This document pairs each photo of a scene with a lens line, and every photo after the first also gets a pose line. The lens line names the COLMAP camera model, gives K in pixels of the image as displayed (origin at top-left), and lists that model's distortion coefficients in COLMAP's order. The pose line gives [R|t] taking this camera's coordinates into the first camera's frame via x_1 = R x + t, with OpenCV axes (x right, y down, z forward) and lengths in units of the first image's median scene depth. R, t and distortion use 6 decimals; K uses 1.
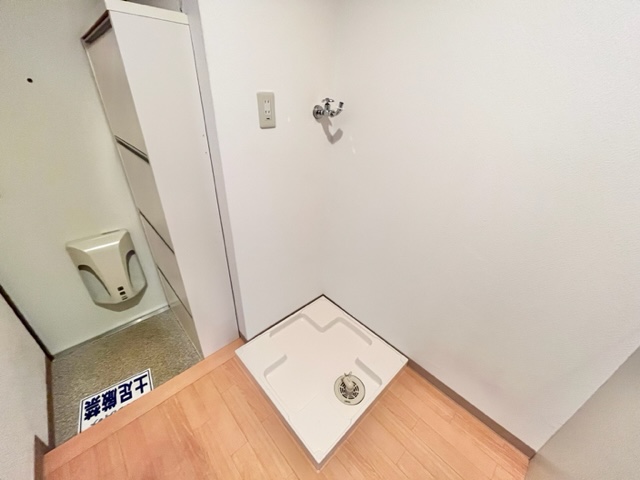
lens RADIAL K [[260.5, 0, 317.7], [0, 260.5, 238.4], [0, 0, 1]] dist [0.003089, 0.000162]
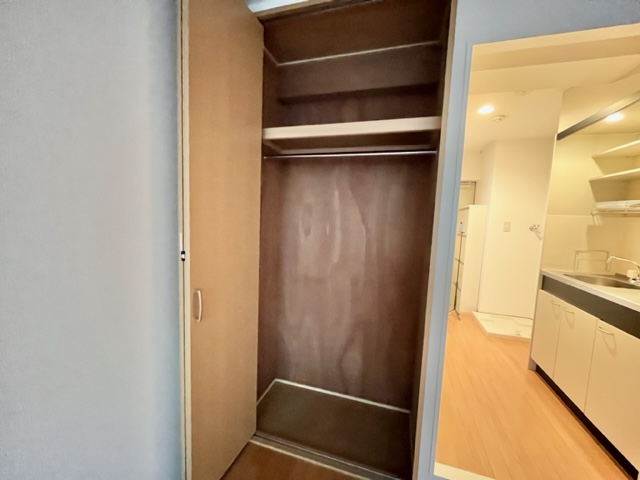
lens RADIAL K [[260.5, 0, 320.2], [0, 260.5, 238.3], [0, 0, 1]] dist [0.003089, 0.000162]
pose [[0.500537, 0.073597, -0.862581, 1.435917], [-0.443455, 0.877529, -0.182456, 1.246360], [0.743512, 0.473842, 0.471873, -2.168699]]
